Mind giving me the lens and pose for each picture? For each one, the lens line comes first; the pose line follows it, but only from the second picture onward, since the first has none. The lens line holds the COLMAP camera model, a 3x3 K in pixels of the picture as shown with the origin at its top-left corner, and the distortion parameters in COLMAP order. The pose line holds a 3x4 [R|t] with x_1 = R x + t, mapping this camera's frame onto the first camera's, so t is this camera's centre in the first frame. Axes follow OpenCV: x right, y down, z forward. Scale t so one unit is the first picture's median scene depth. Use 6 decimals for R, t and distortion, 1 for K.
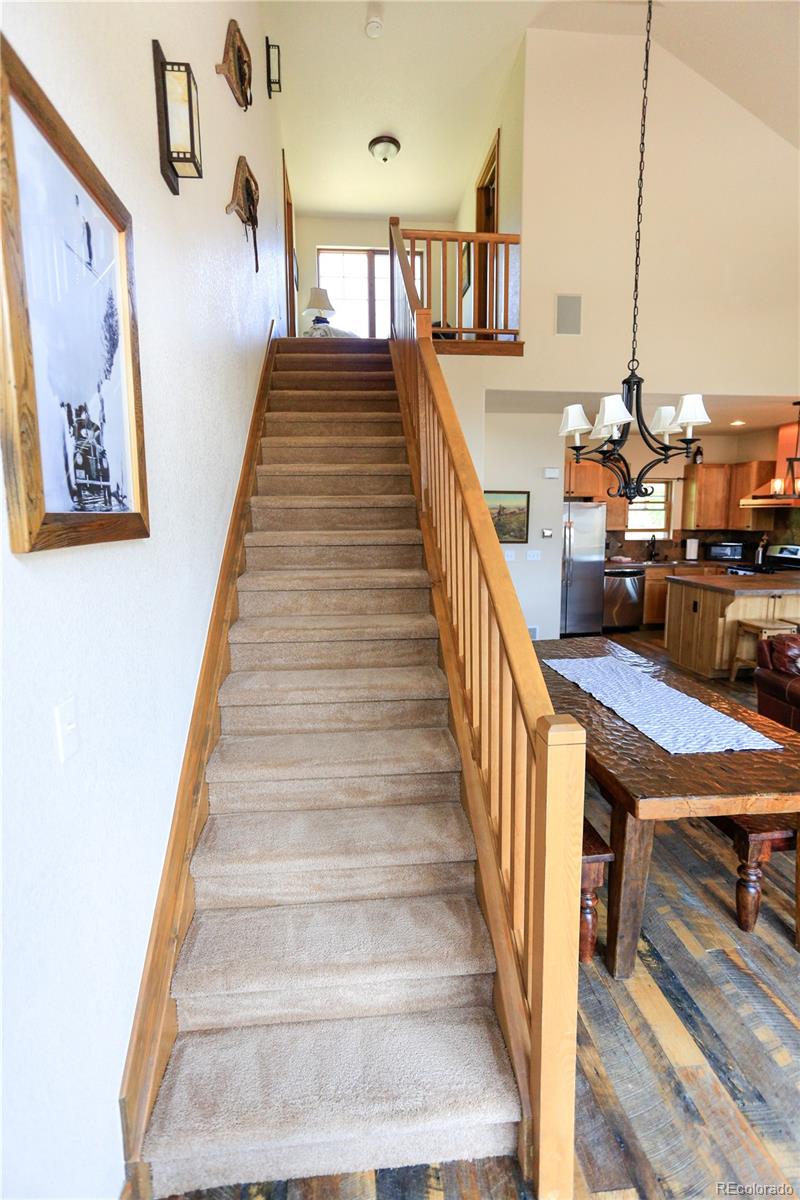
lens RADIAL K [[572.8, 0, 397.9], [0, 572.8, 595.2], [0, 0, 1]] dist [-0.054577, 0.017085]
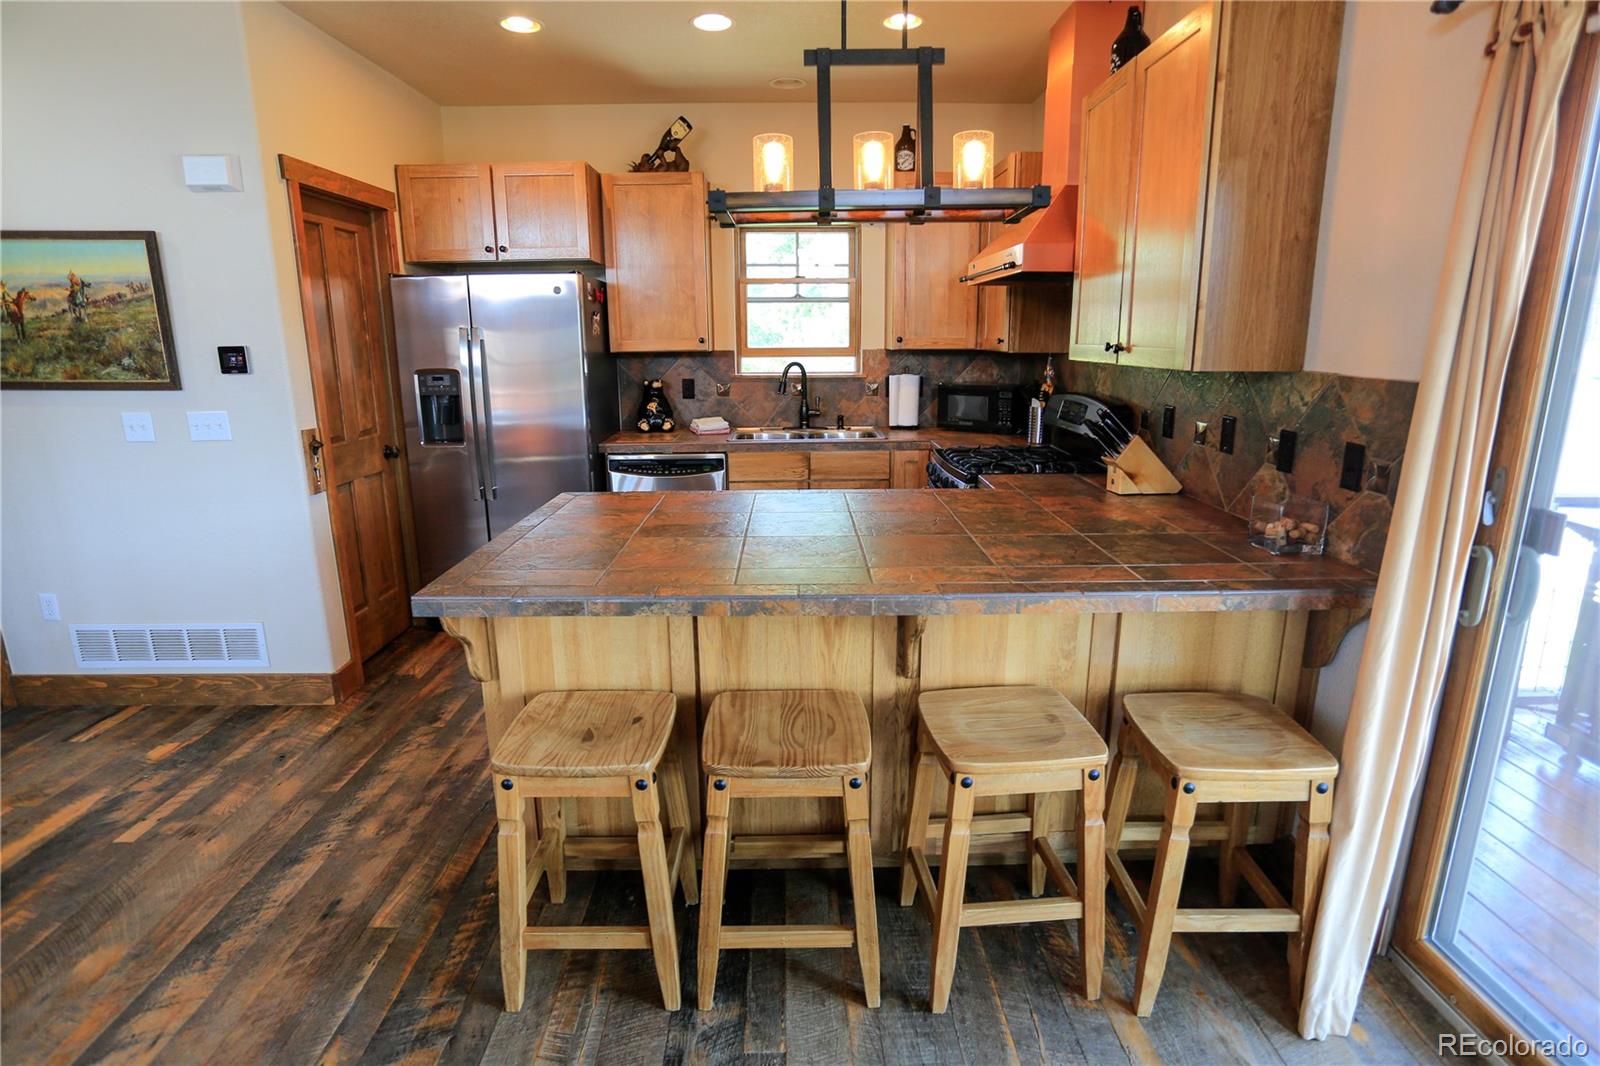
lens RADIAL K [[806.4, 0, 800.5], [0, 806.4, 523.9], [0, 0, 1]] dist [-0.026355, 0.001480]
pose [[0.997413, 0.020637, -0.068856, 0.490758], [-0.014024, 0.995361, 0.095180, -0.047779], [0.070501, -0.093968, 0.993076, 0.426206]]
